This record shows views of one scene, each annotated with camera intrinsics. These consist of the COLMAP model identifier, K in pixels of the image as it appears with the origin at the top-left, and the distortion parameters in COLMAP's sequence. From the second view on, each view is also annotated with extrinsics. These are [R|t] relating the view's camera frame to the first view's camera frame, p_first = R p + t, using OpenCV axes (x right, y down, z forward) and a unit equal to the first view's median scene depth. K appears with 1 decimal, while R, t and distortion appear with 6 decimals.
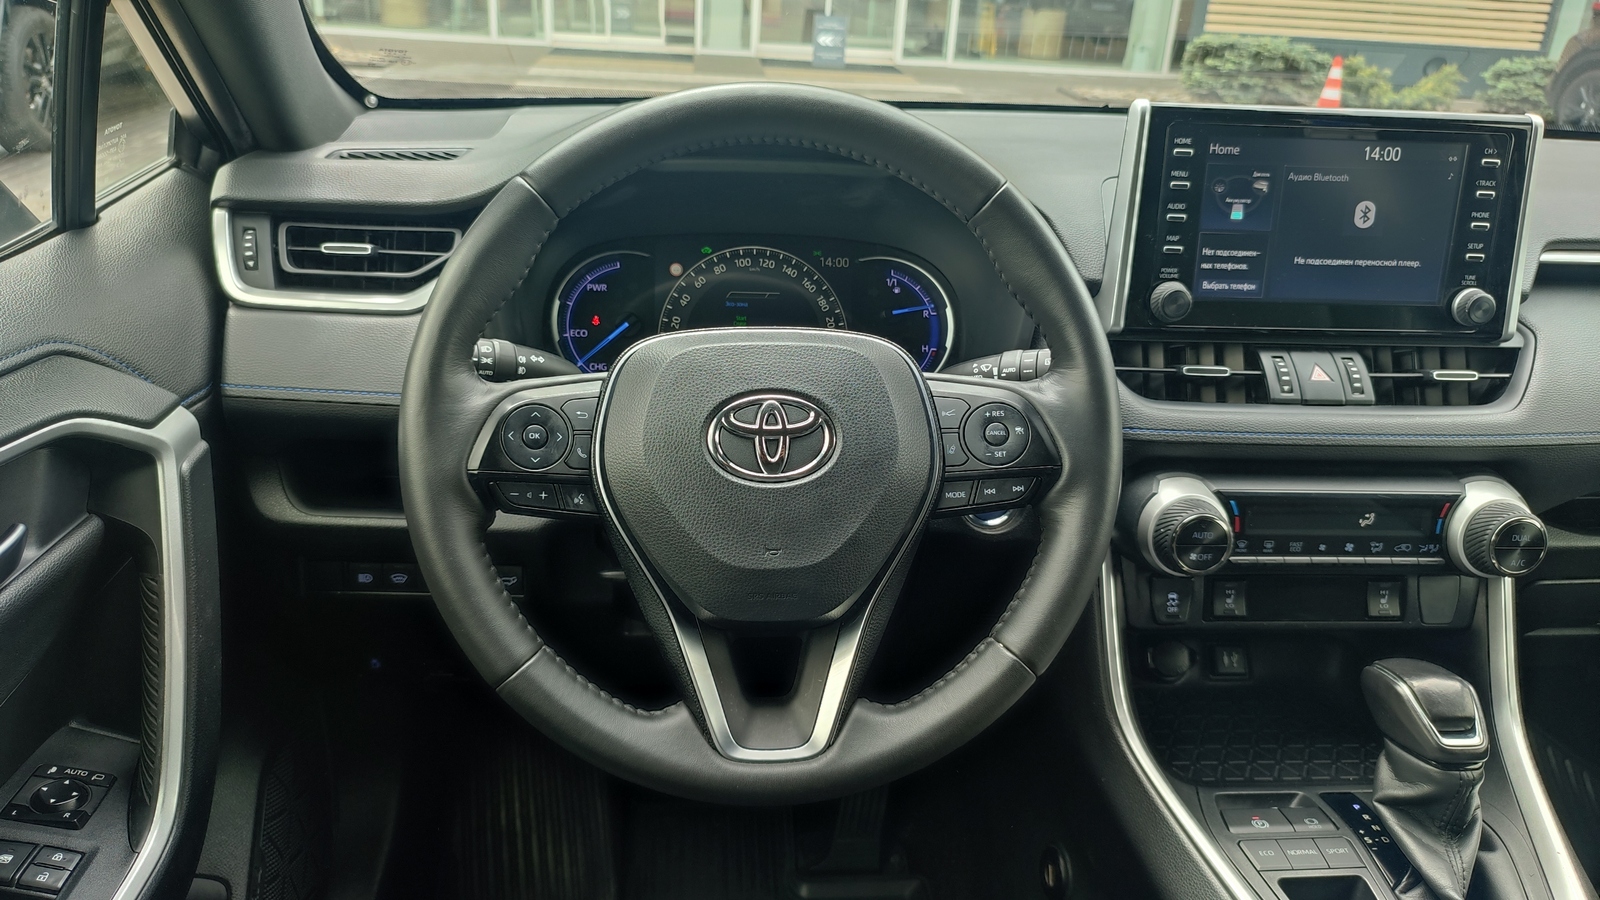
lens RADIAL K [[1206.2, 0, 806.0], [0, 1206.2, 500.2], [0, 0, 1]] dist [0.038046, -0.058468]
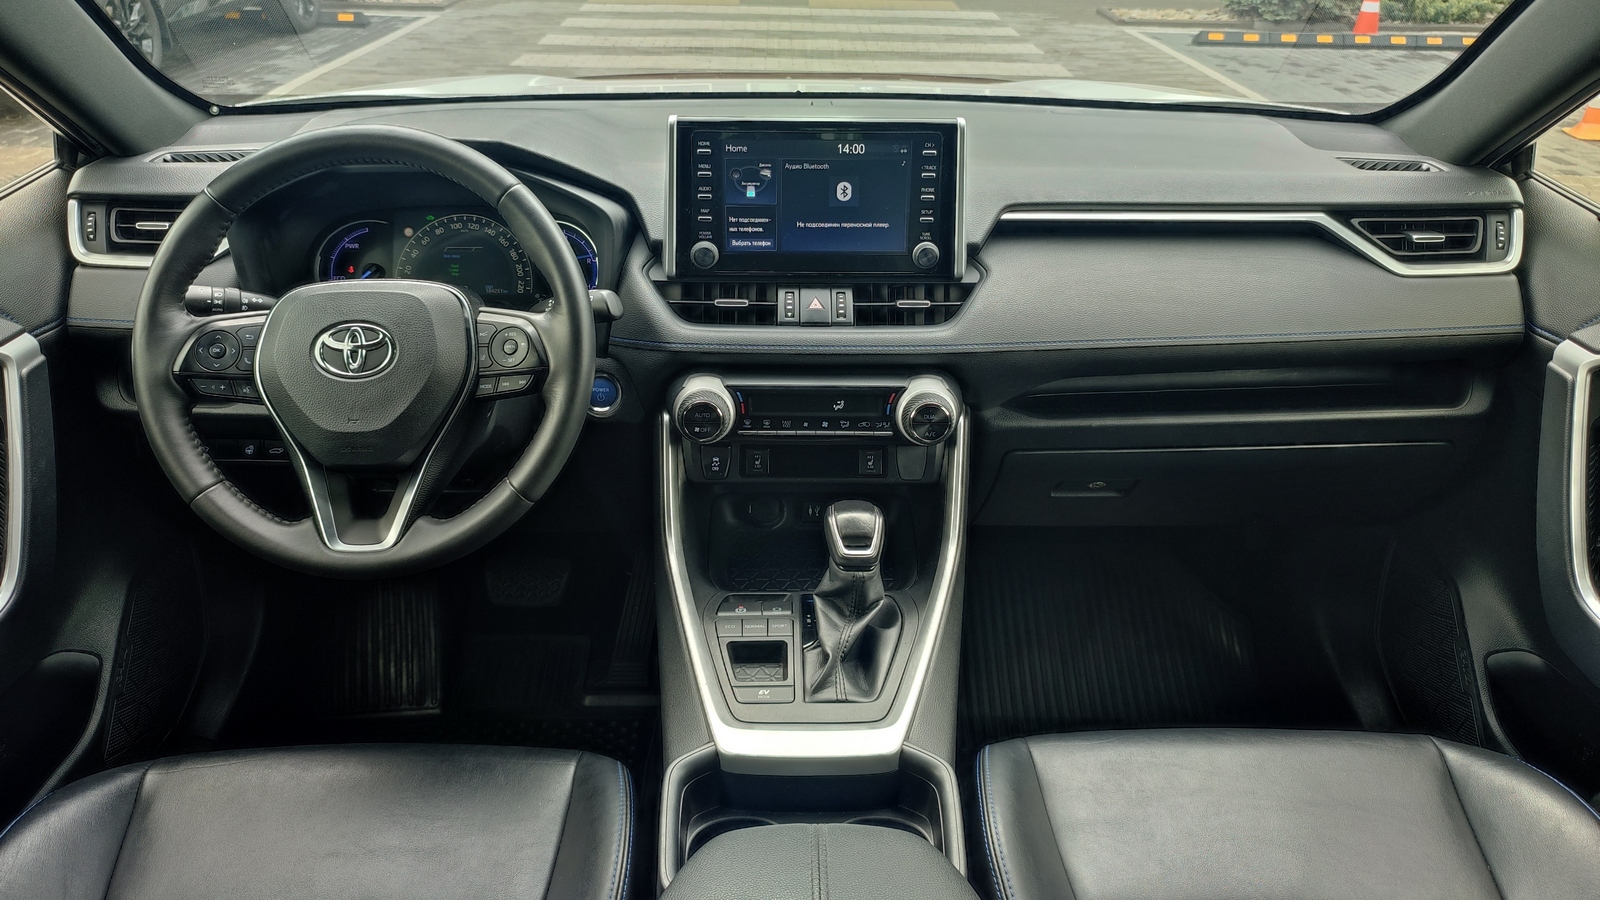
lens RADIAL K [[1189.7, 0, 800.0], [0, 1189.7, 450.0], [0, 0, 1]] dist [0.049410, -0.054313]
pose [[0.996959, -0.001440, -0.077911, 0.522695], [0.003560, 0.999627, 0.027068, 0.030336], [0.077843, -0.027263, 0.996593, -0.411500]]
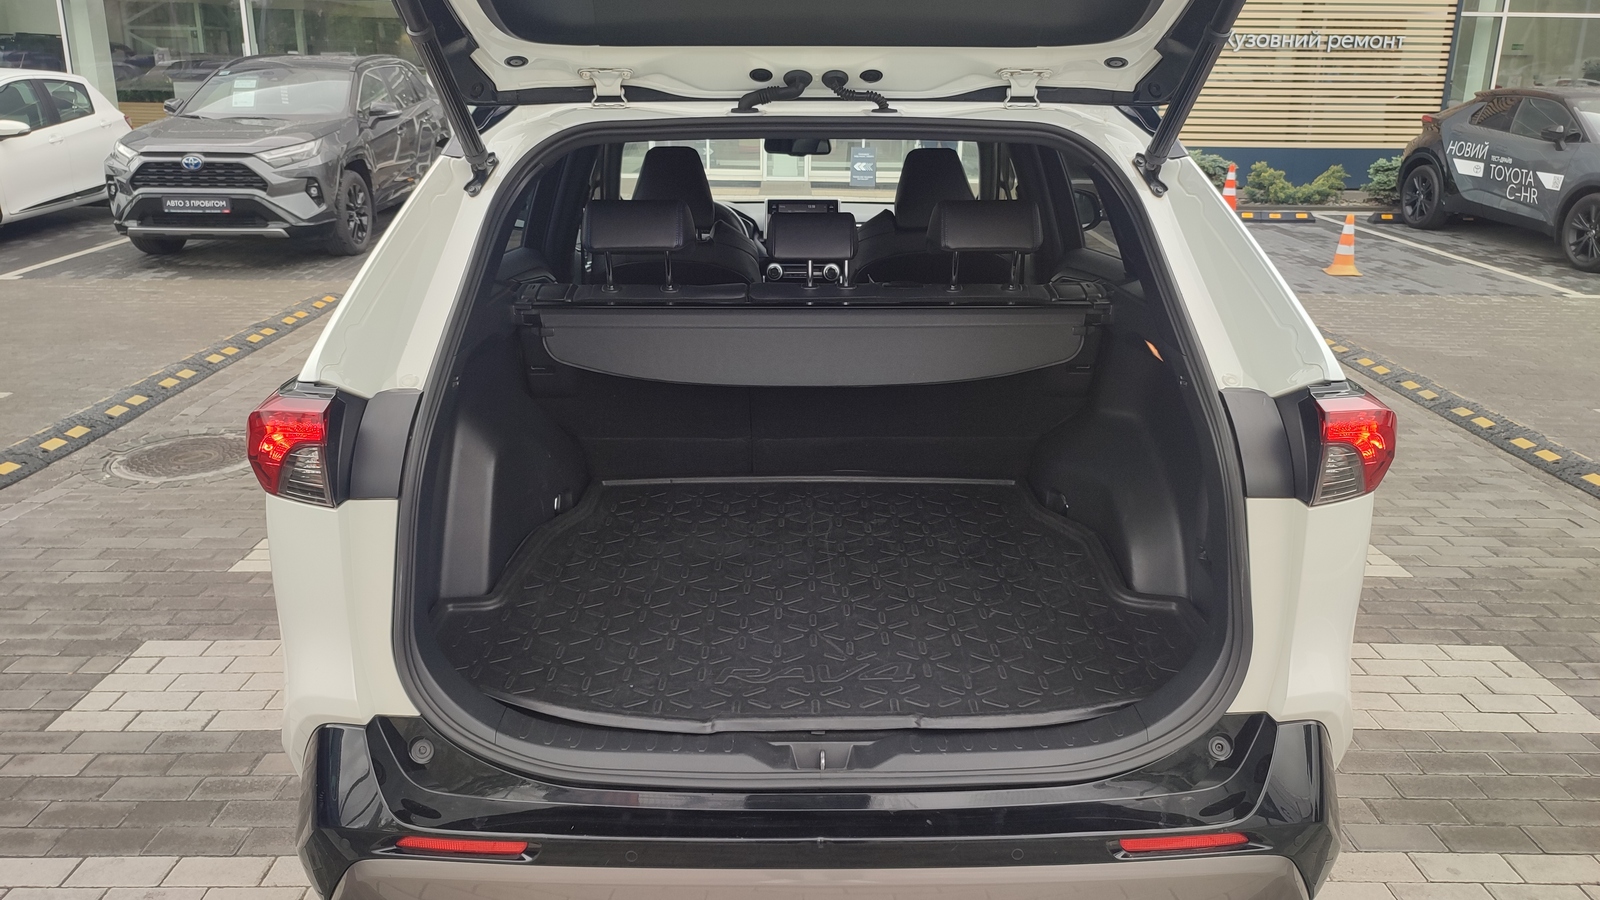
lens RADIAL K [[1195.5, 0, 804.8], [0, 1195.5, 402.4], [0, 0, 1]] dist [0.058084, -0.070693]
pose [[0.996511, -0.022988, -0.080232, 0.864529], [0.009637, 0.986582, -0.162982, 1.499297], [0.082902, 0.161640, 0.983361, -4.285969]]
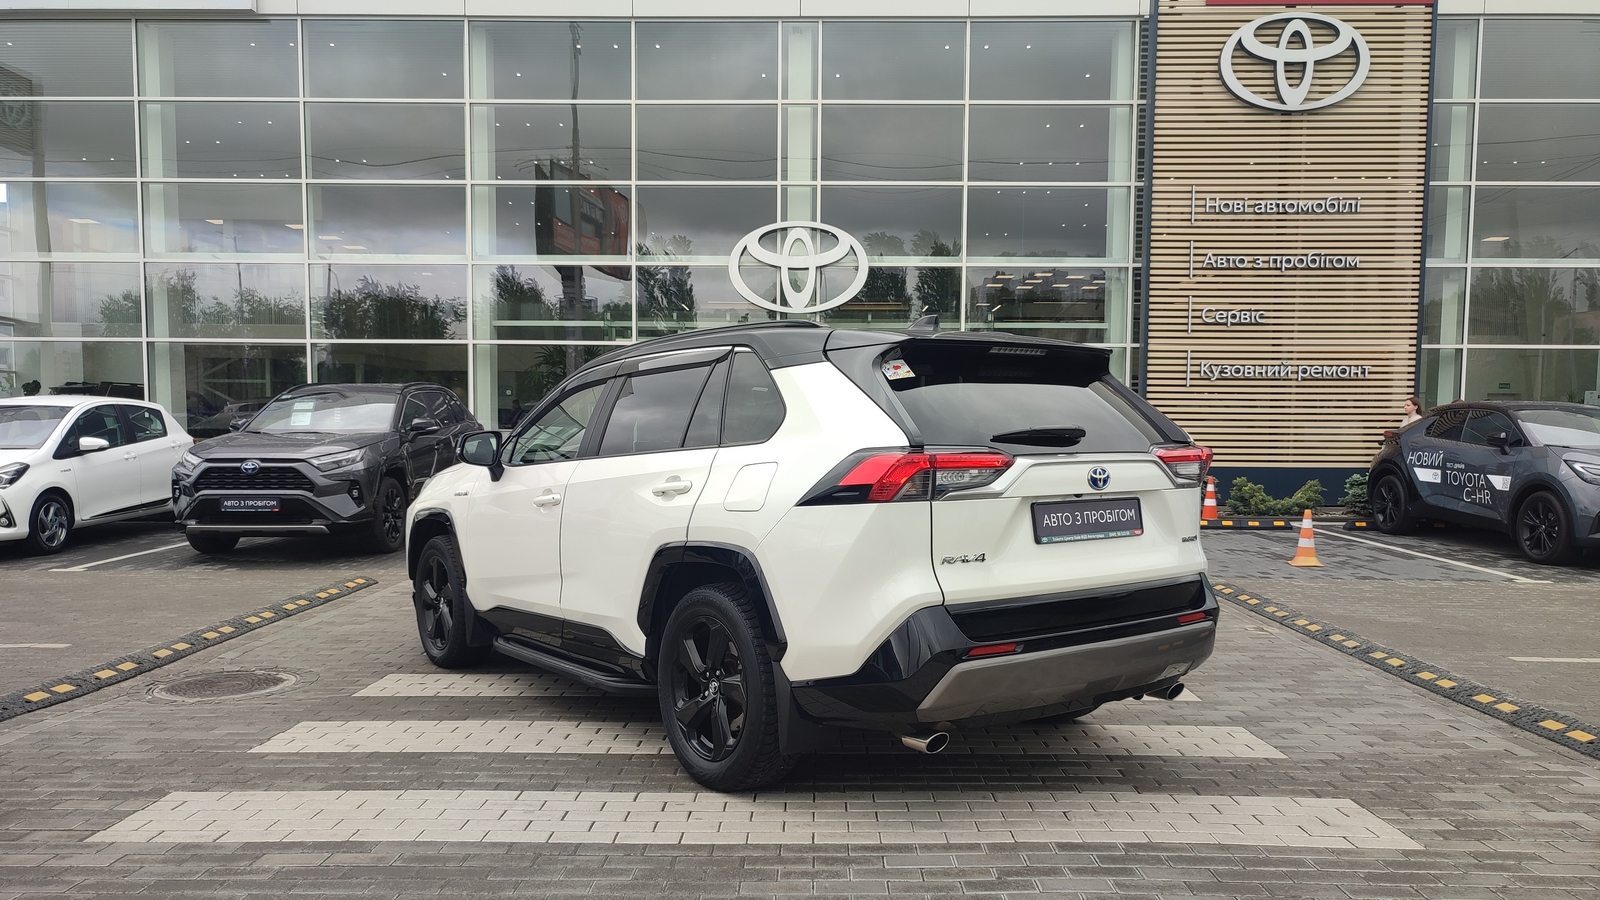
lens RADIAL K [[1187.6, 0, 800.7], [0, 1187.6, 486.3], [0, 0, 1]] dist [0.048509, -0.052478]
pose [[0.993631, -0.046882, -0.102464, 1.325299], [0.005550, 0.928595, -0.371053, 2.285464], [0.112543, 0.368122, 0.922941, -4.885005]]
